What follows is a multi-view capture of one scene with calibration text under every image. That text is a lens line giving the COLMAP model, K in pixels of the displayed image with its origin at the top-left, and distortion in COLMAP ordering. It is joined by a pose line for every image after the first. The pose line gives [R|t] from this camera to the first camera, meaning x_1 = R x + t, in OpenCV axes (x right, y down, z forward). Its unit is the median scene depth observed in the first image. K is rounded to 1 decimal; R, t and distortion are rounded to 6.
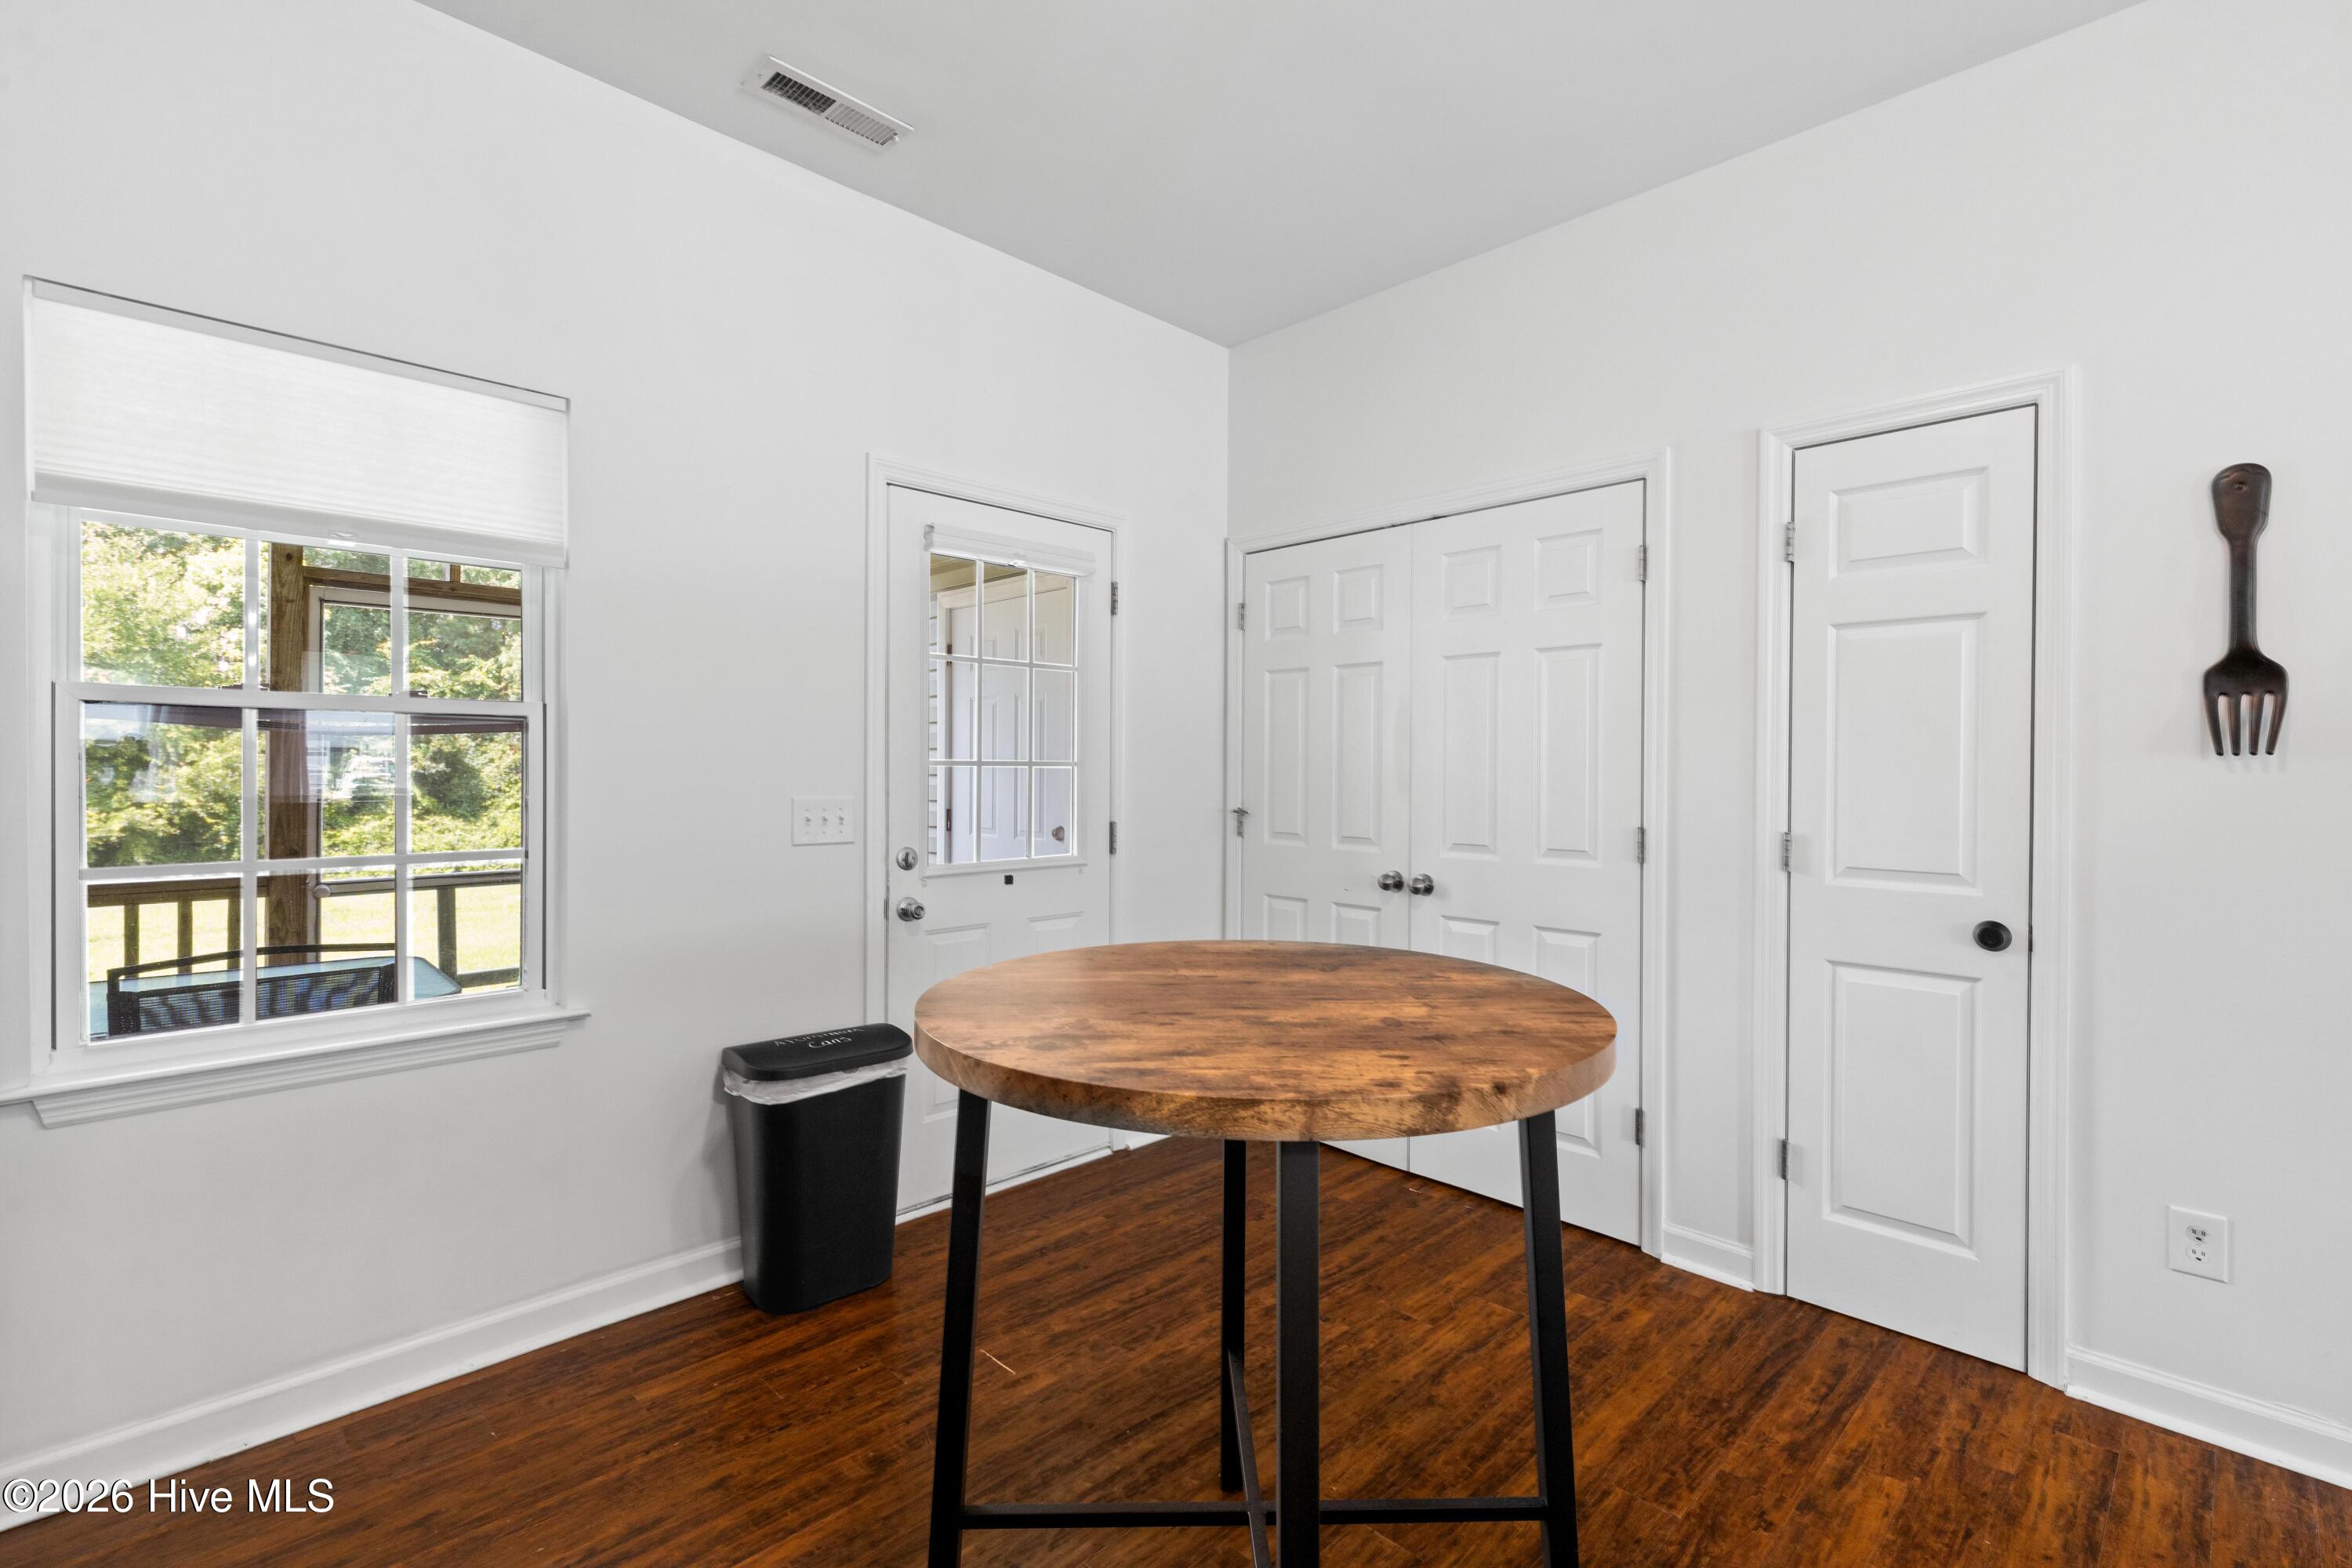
lens RADIAL K [[1057.7, 0, 1187.6], [0, 1057.7, 781.5], [0, 0, 1]] dist [0.002752, 0.000392]
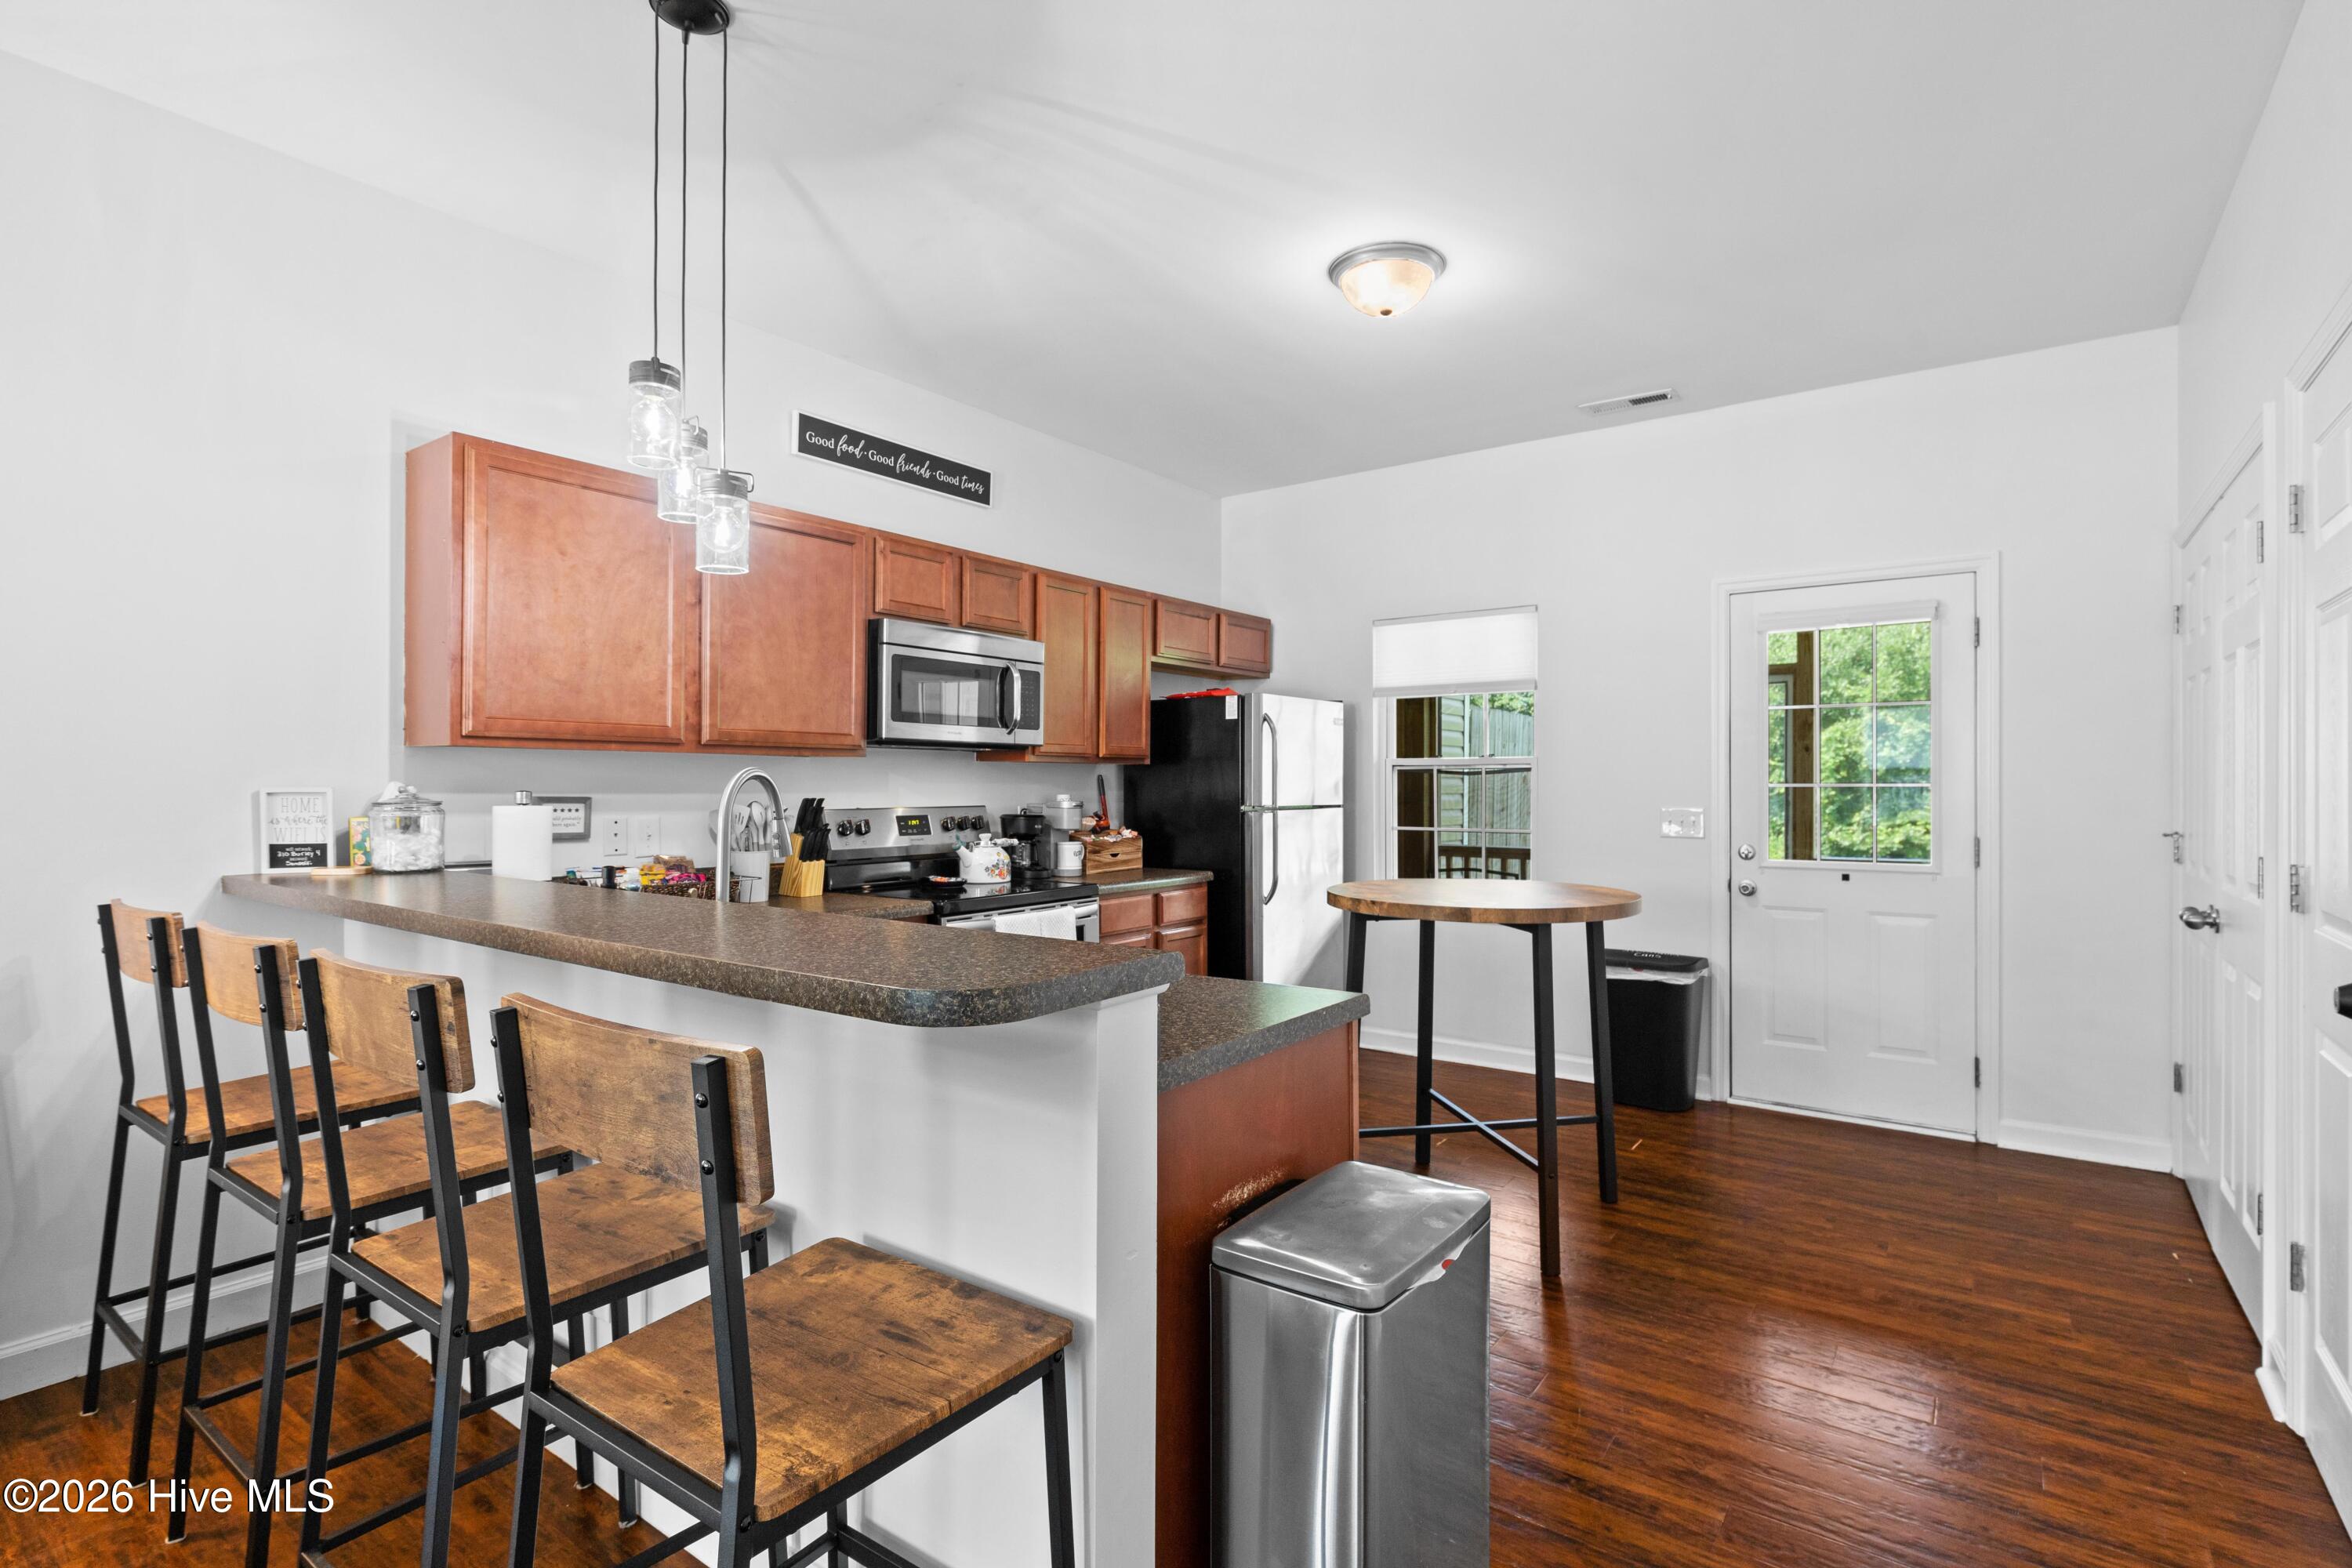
lens RADIAL K [[1126.5, 0, 1176.0], [0, 1126.5, 784.0], [0, 0, 1]] dist [-0.000730, 0.000103]
pose [[0.144929, -0.007167, -0.989416, 1.169400], [-0.011858, 0.999889, -0.008980, 0.003183], [0.989371, 0.013033, 0.144828, 0.014733]]
